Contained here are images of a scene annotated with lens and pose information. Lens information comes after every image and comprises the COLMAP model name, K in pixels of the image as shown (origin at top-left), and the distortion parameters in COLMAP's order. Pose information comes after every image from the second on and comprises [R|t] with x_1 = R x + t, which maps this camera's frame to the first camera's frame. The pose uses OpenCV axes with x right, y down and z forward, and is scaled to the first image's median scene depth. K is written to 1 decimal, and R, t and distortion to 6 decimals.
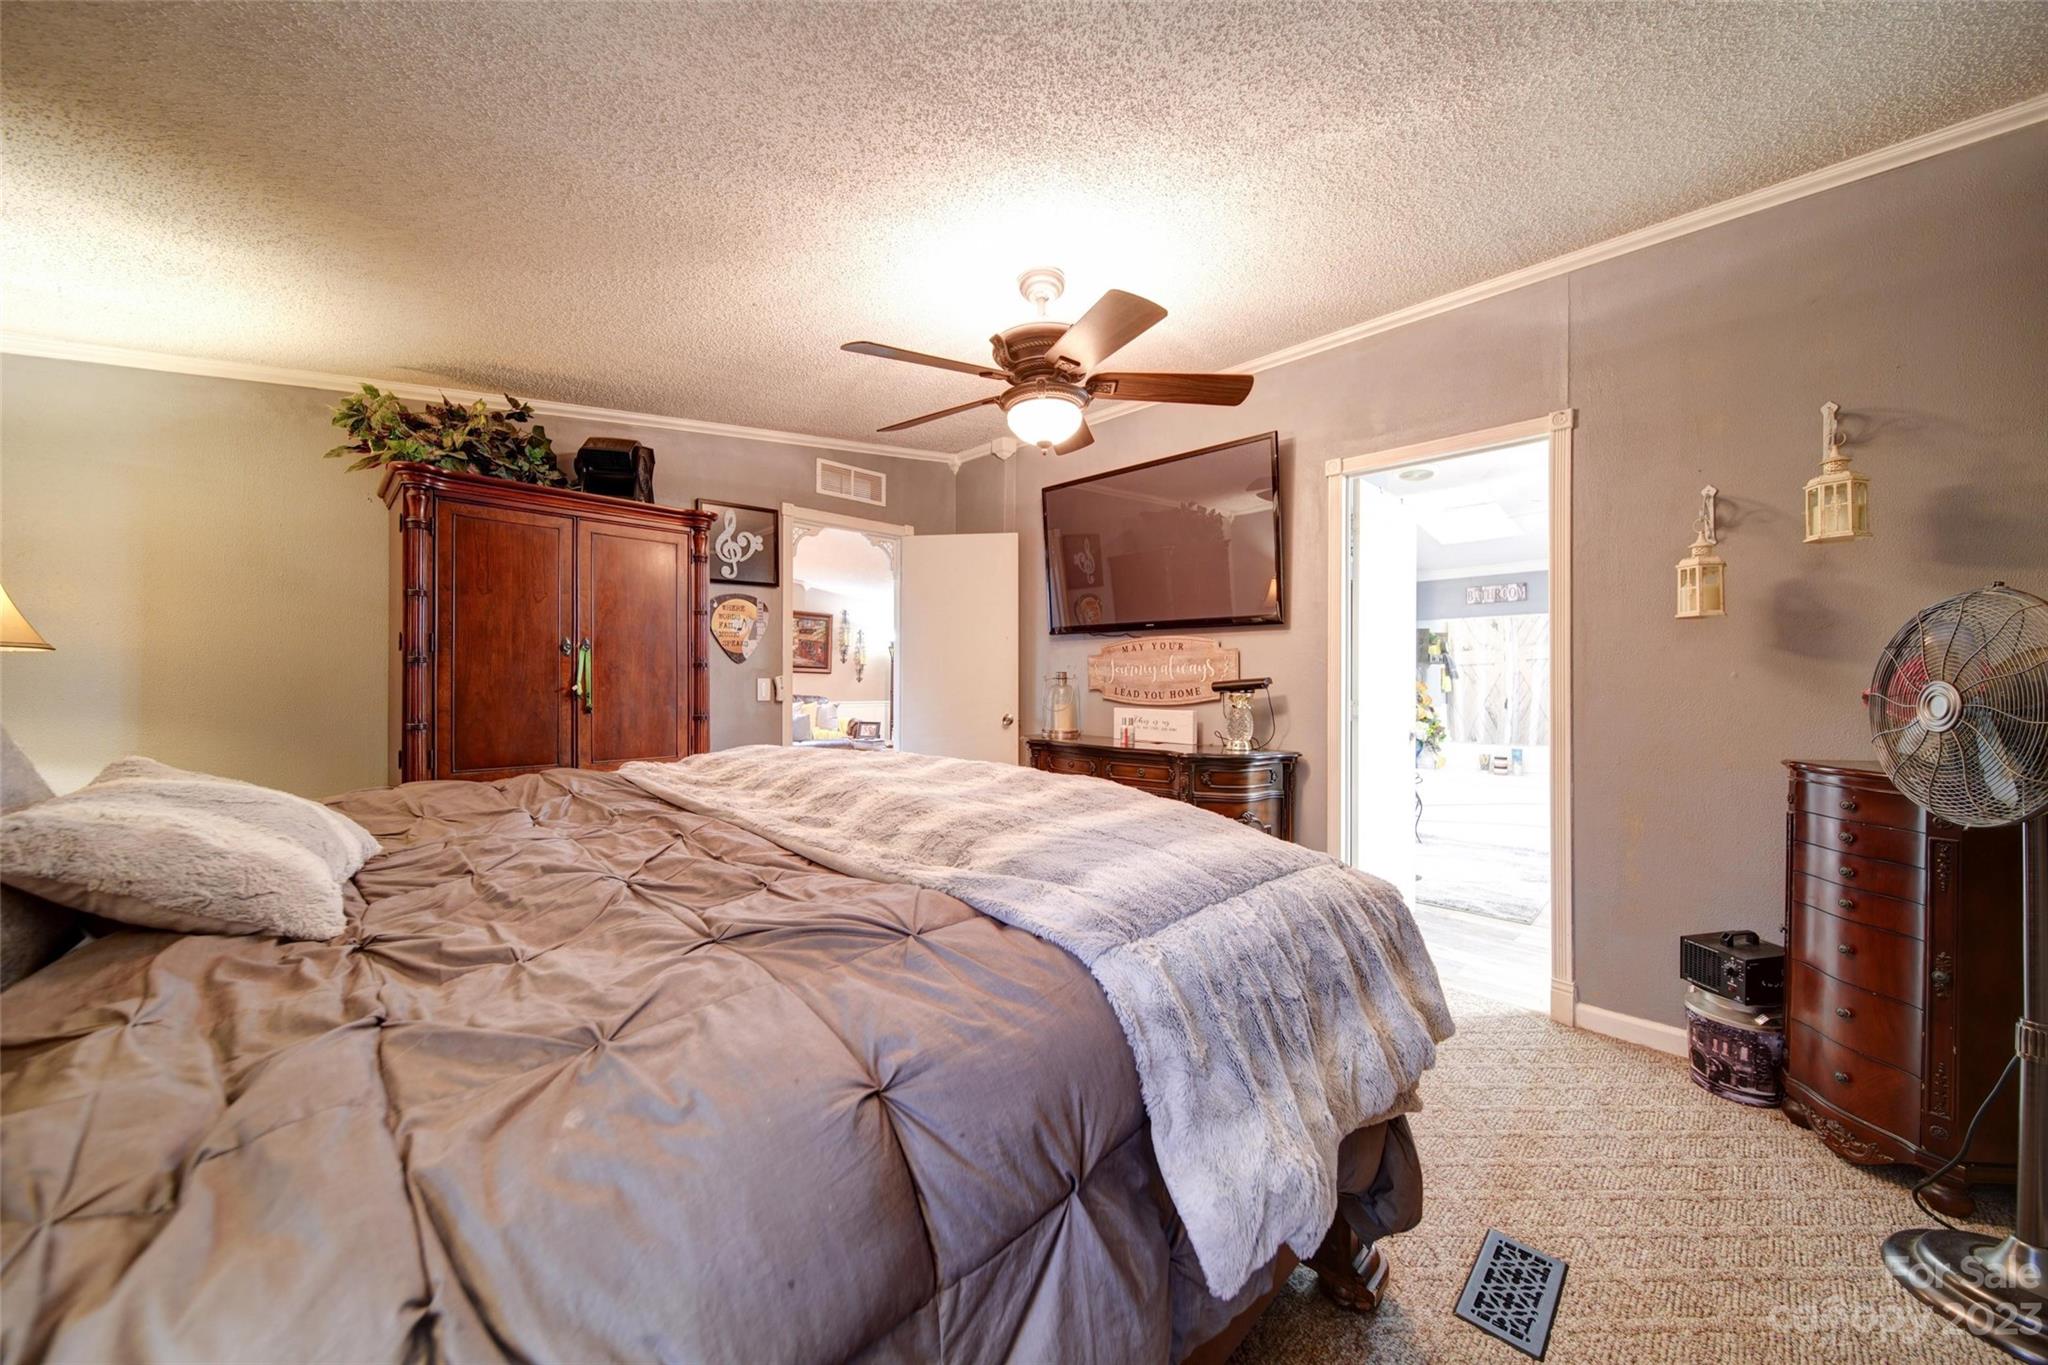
lens RADIAL K [[723.2, 0, 1026.6], [0, 723.2, 670.8], [0, 0, 1]] dist [-0.000224, 0.000170]
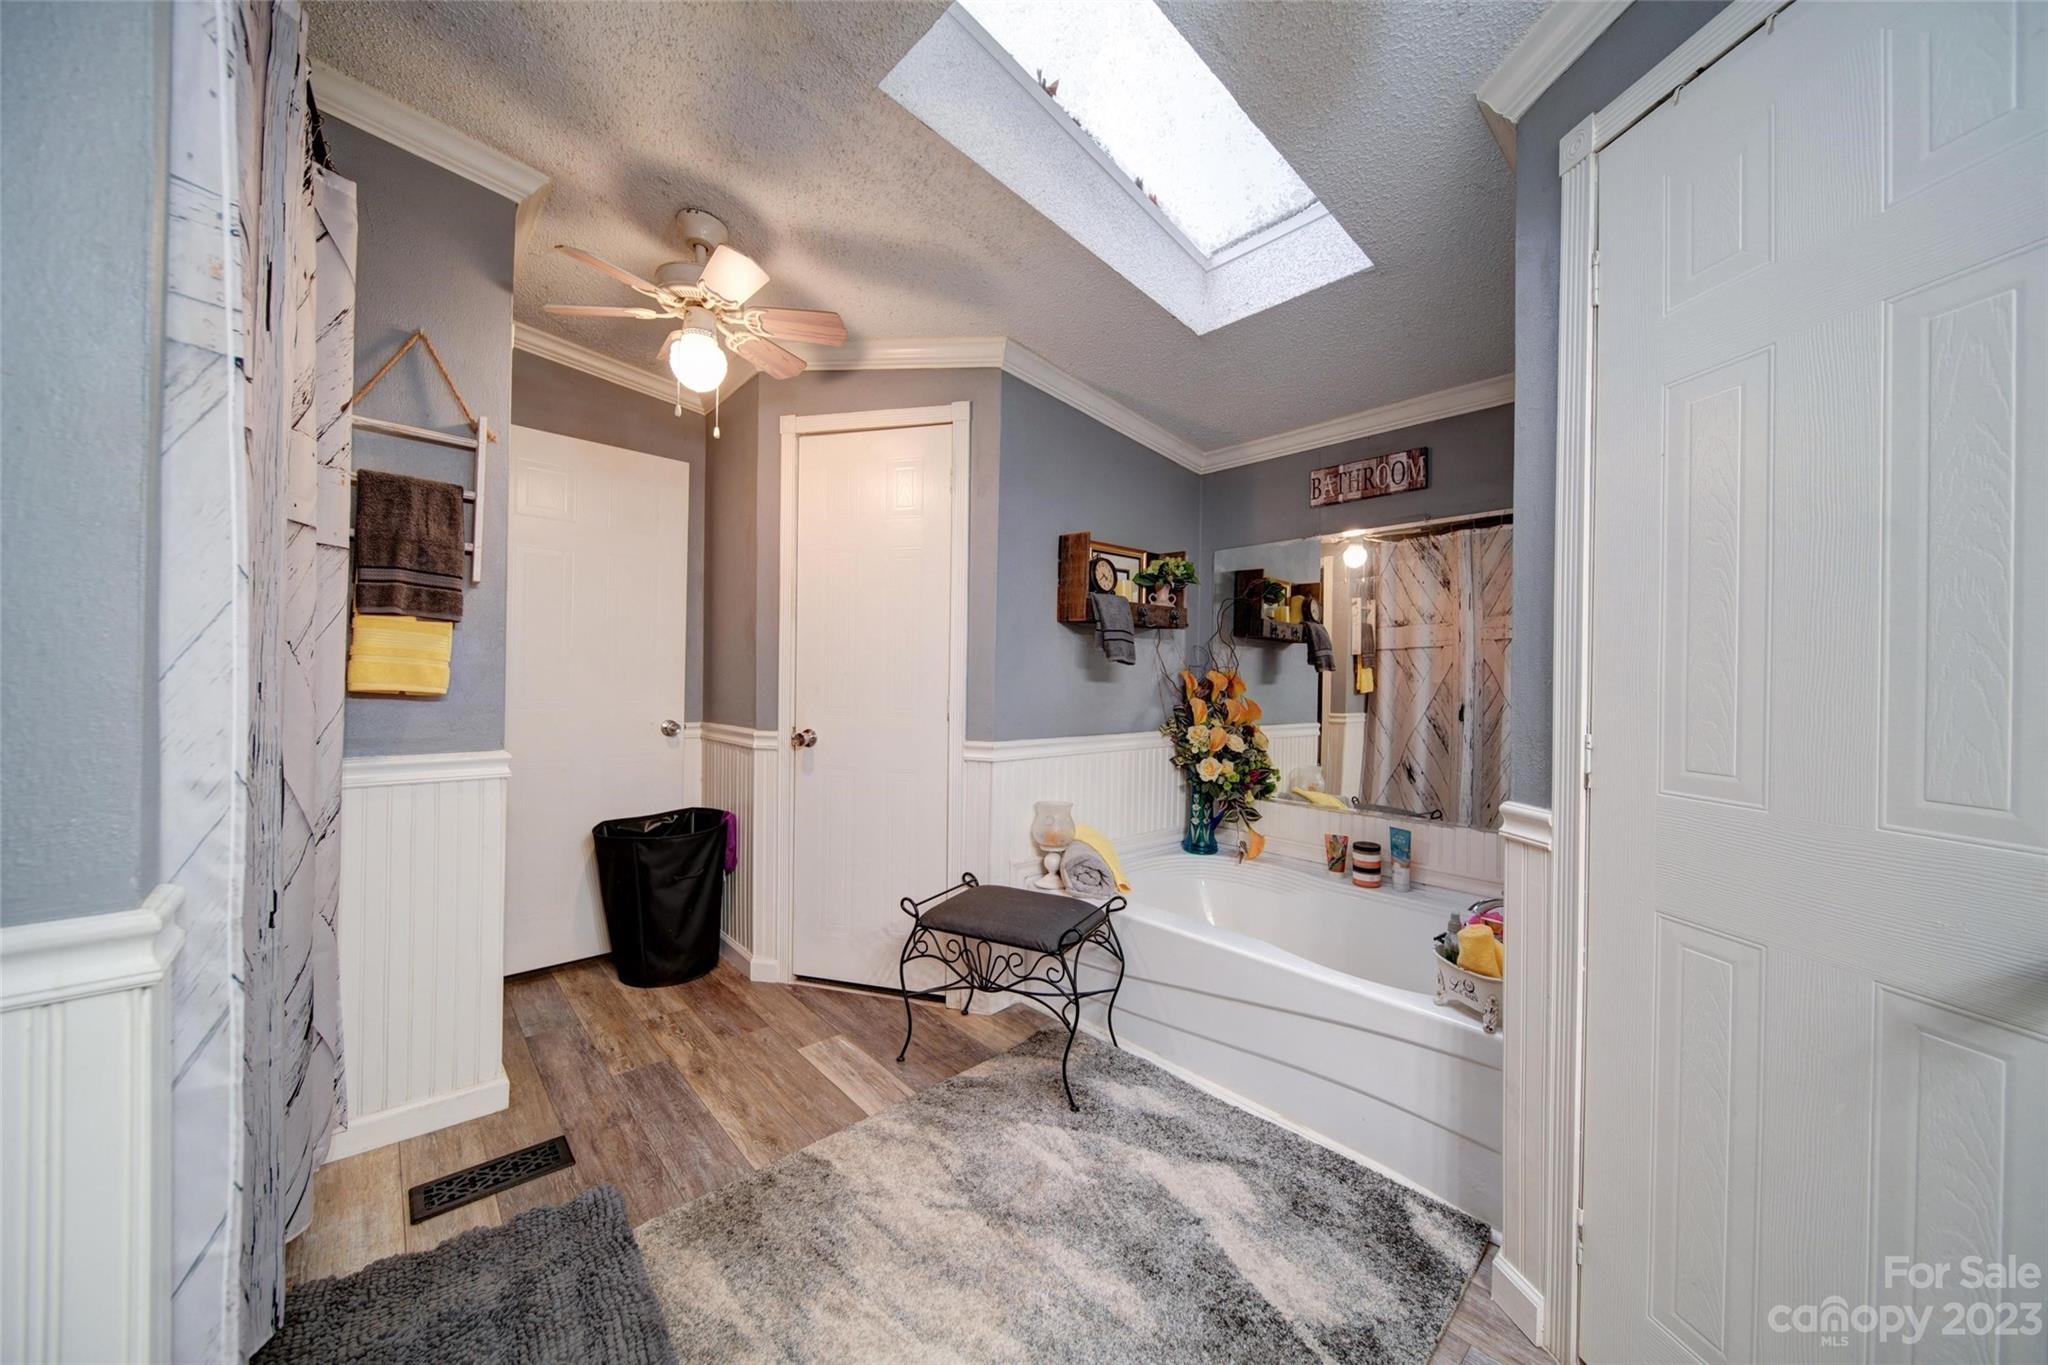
lens RADIAL K [[723.2, 0, 1029.4], [0, 723.2, 673.3], [0, 0, 1]] dist [-0.000224, 0.000170]
pose [[0.999651, -0.002275, -0.026330, 0.909274], [0.002484, 0.999966, 0.007900, 0.021288], [0.026311, -0.007963, 0.999622, 1.093761]]
